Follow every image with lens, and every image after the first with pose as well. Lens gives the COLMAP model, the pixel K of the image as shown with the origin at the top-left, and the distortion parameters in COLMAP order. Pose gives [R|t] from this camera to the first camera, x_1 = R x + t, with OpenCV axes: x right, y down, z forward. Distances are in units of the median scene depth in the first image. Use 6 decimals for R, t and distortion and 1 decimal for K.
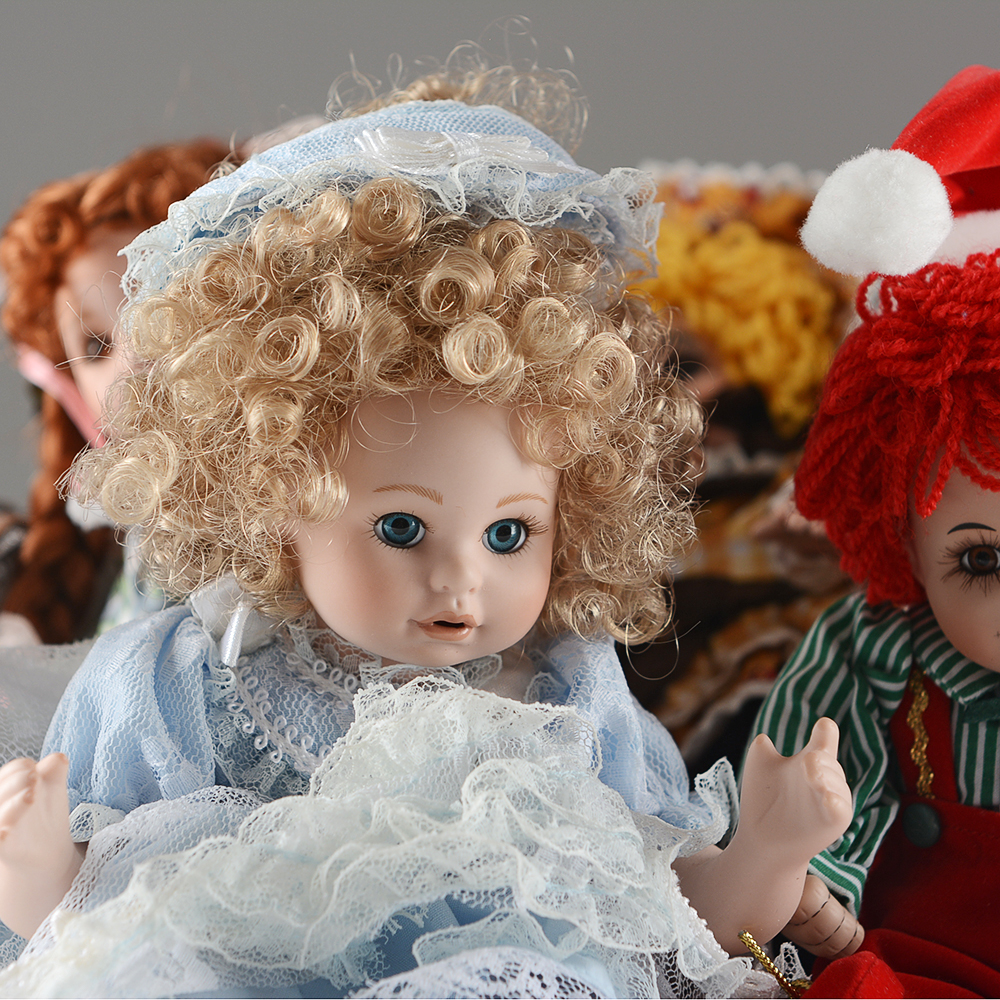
lens RADIAL K [[4314.3, 0, 500.0], [0, 4314.3, 500.0], [0, 0, 1]] dist [0.121264, 0.031944]
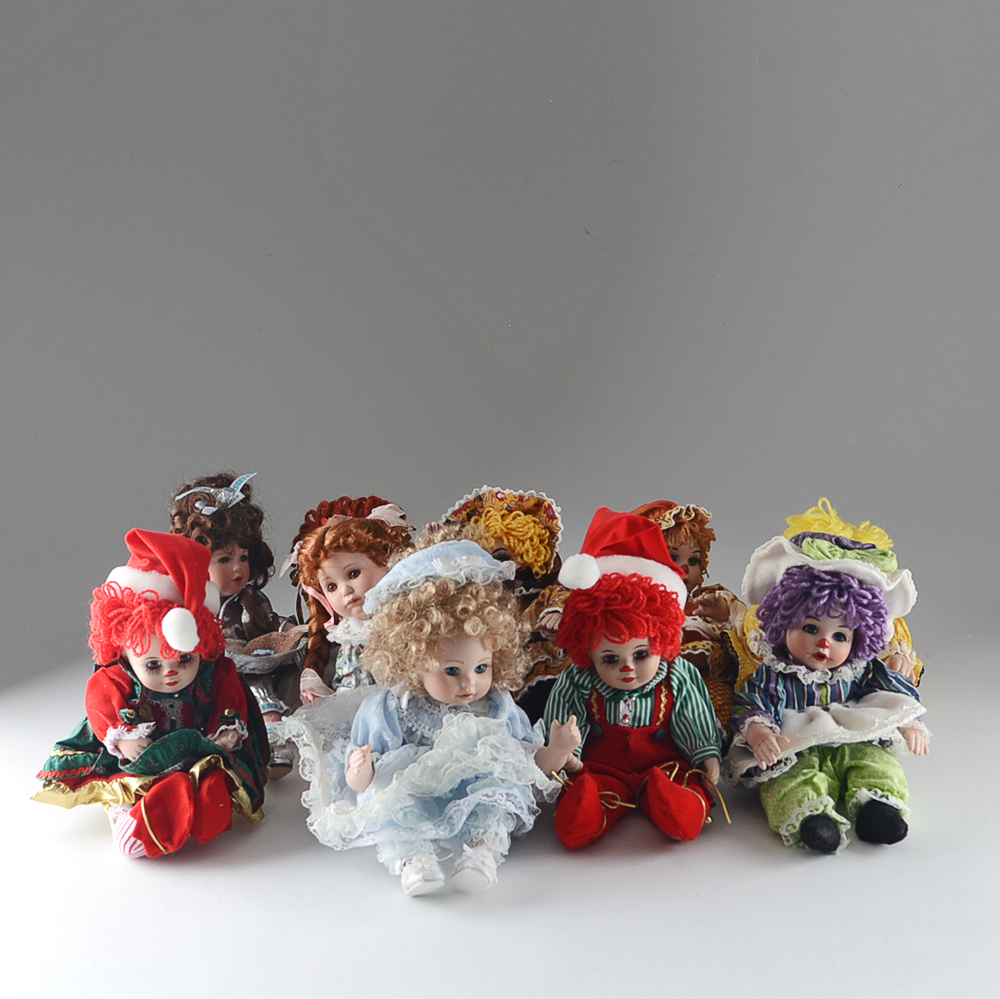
lens RADIAL K [[2823.0, 0, 500.0], [0, 2823.0, 499.5], [0, 0, 1]] dist [-0.084939, 0.772823]
pose [[0.992836, -0.067280, 0.098743, -0.199238], [0.055243, 0.991243, 0.119938, -0.400829], [-0.105947, -0.113624, 0.987859, -1.265503]]
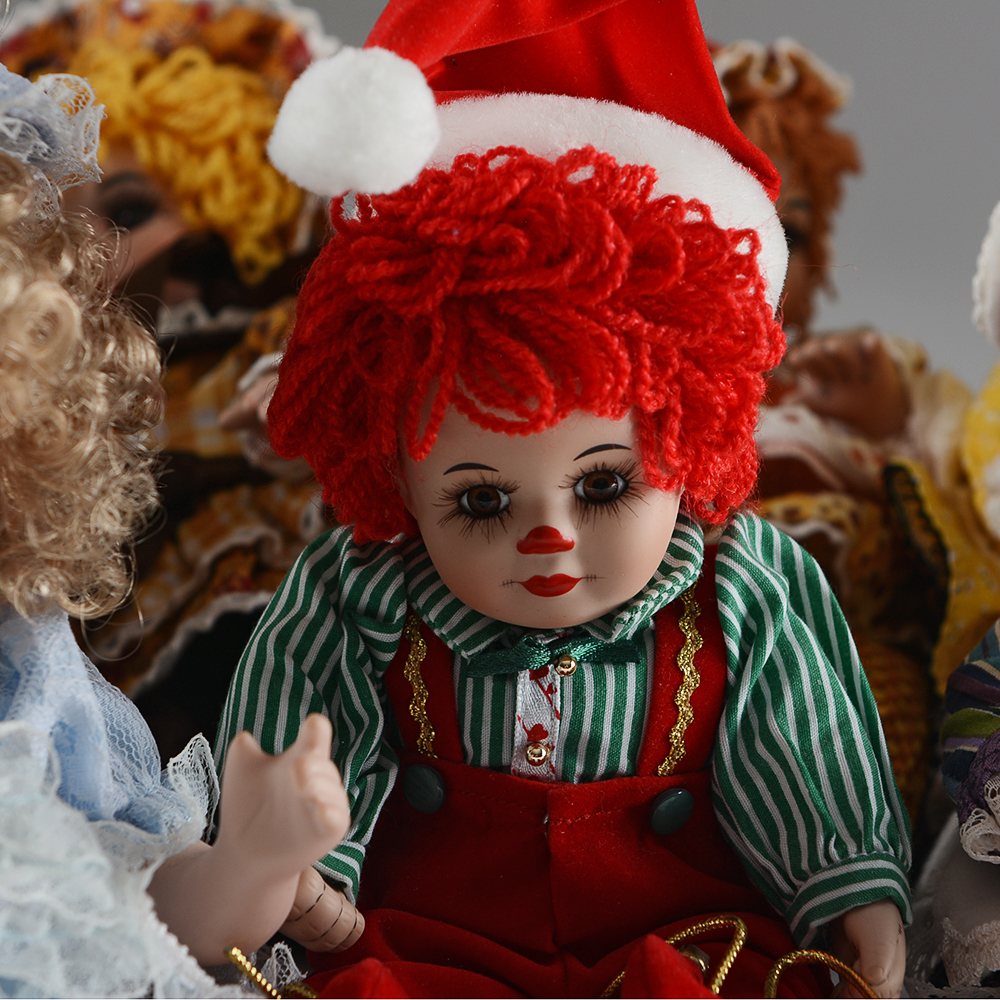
lens RADIAL K [[4059.7, 0, 500.0], [0, 4059.7, 500.0], [0, 0, 1]] dist [0.202504, -2.721842]
pose [[0.991045, -0.045118, 0.125671, 0.010748], [0.031287, 0.993447, 0.109927, -0.078308], [-0.129807, -0.105011, 0.985963, 0.183032]]
